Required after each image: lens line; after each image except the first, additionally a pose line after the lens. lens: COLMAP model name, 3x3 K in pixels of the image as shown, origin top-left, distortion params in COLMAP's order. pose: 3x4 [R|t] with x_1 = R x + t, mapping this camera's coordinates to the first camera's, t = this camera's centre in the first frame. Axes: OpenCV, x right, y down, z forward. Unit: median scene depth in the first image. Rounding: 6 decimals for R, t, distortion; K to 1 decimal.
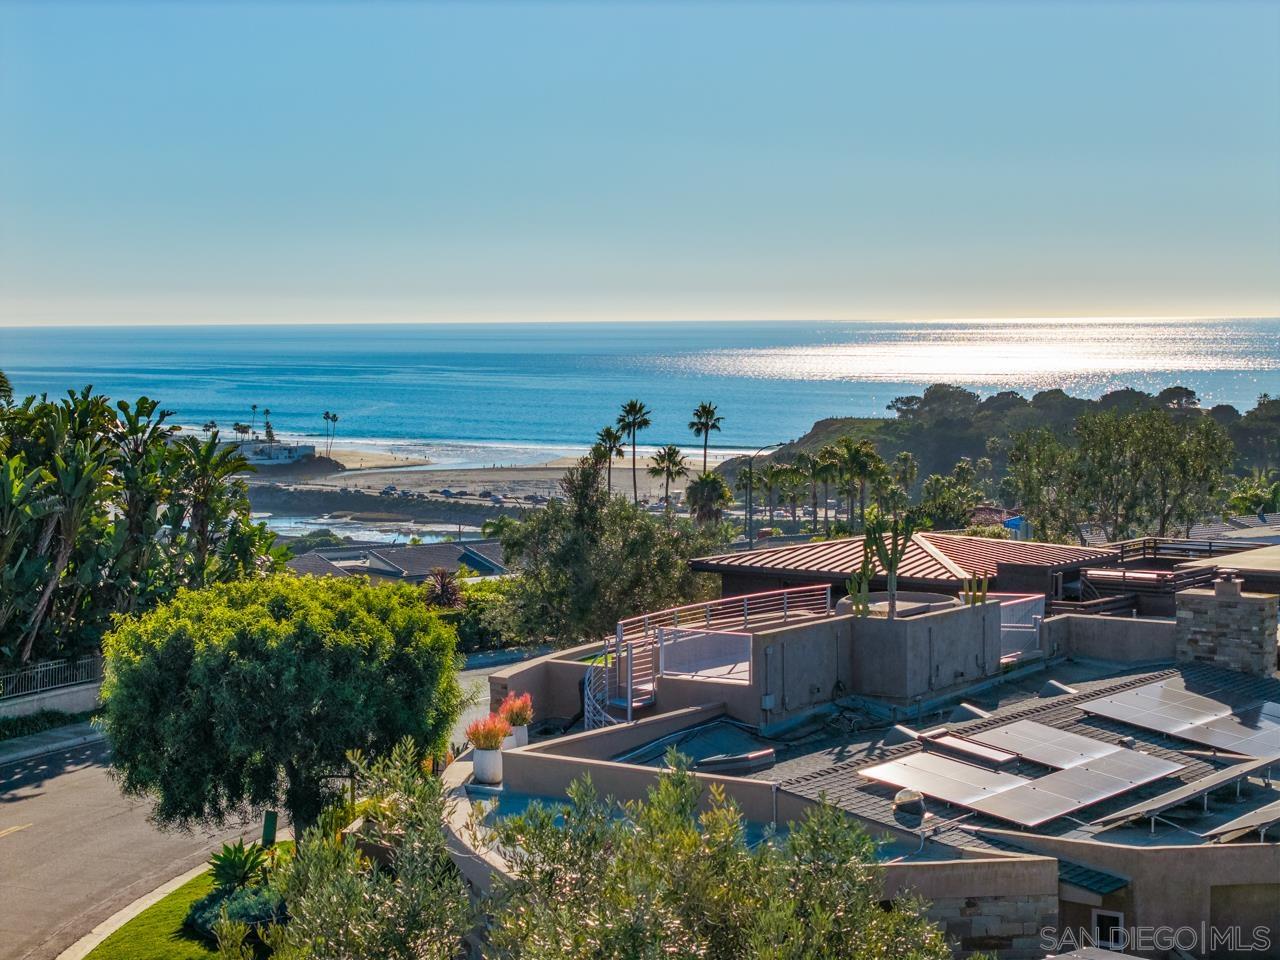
lens RADIAL K [[2548.3, 0, 640.0], [0, 2548.3, 480.0], [0, 0, 1]] dist [-0.035323, 0.038879]
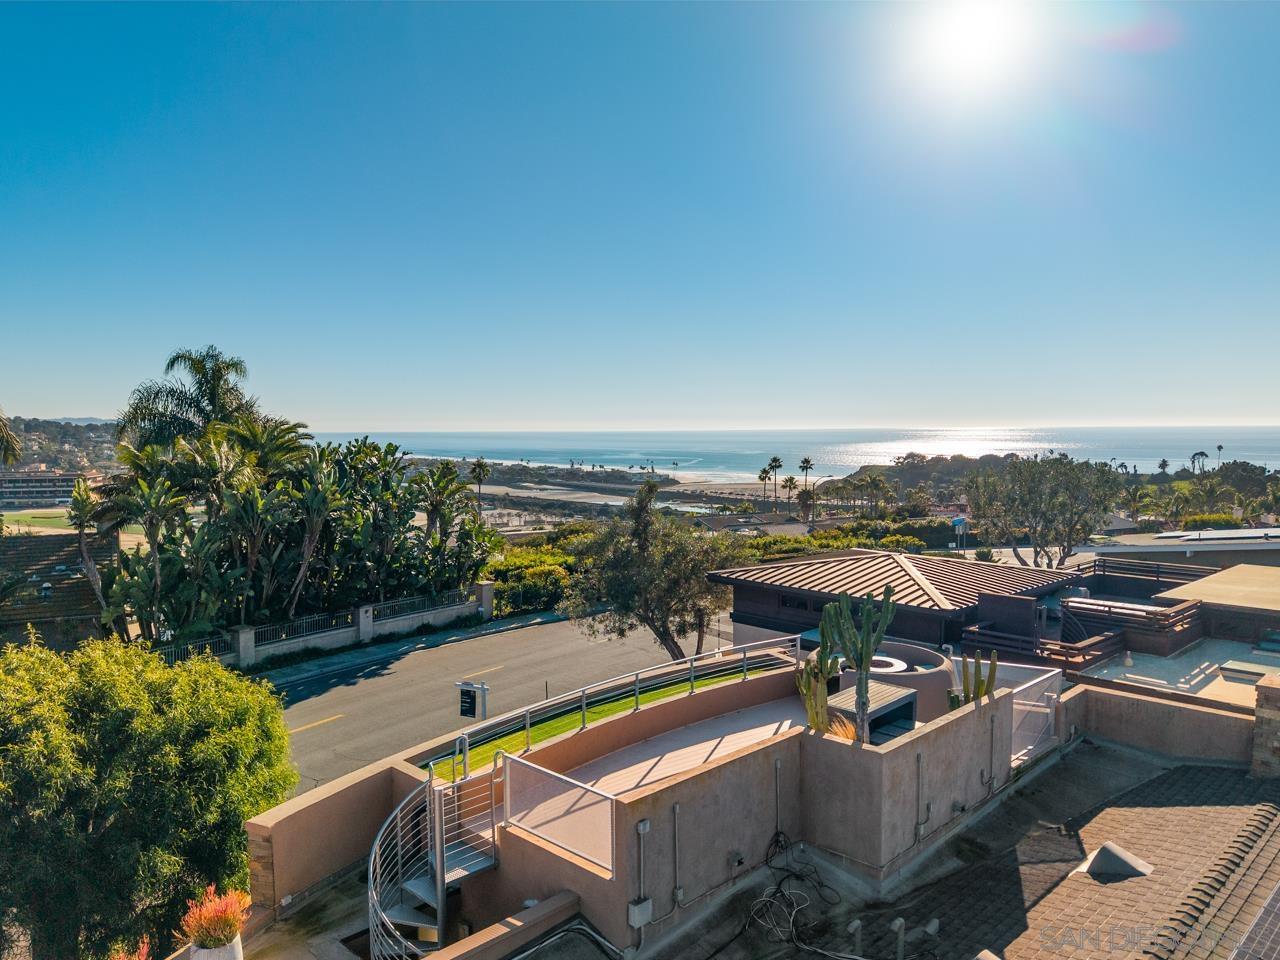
lens RADIAL K [[917.7, 0, 643.1], [0, 917.7, 516.0], [0, 0, 1]] dist [0.057818, -0.070284]
pose [[0.986600, 0.016074, -0.162362, 0.062621], [-0.010938, 0.999413, 0.032474, -0.010063], [0.162789, -0.030263, 0.986197, 0.580922]]
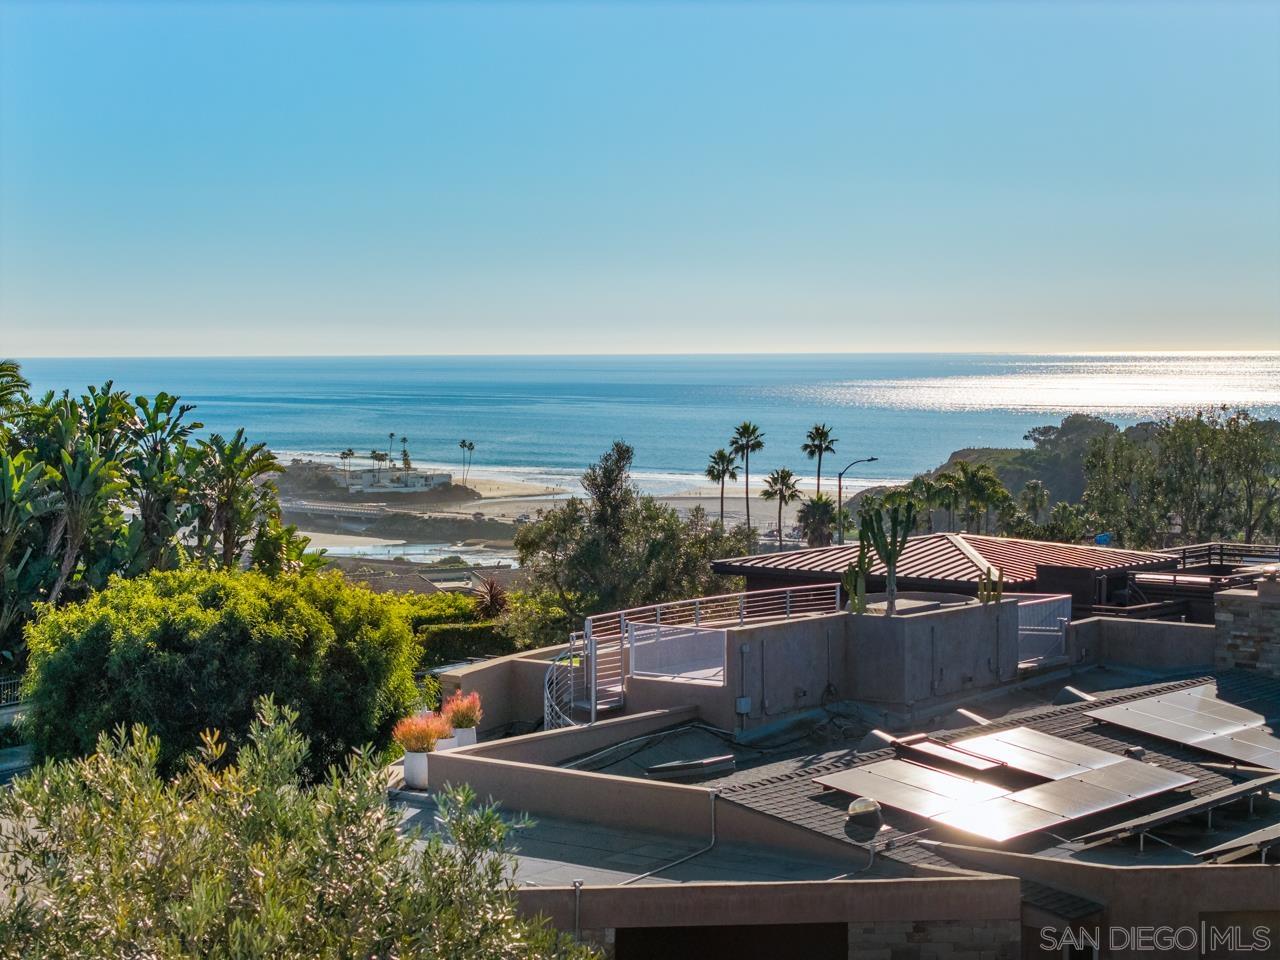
lens RADIAL K [[2548.3, 0, 640.0], [0, 2548.3, 480.0], [0, 0, 1]] dist [-0.035323, 0.038879]
pose [[0.998410, 0.005416, -0.056110, 0.047088], [-0.006116, 0.999906, -0.012299, 0.013613], [0.056038, 0.012623, 0.998349, 0.068427]]
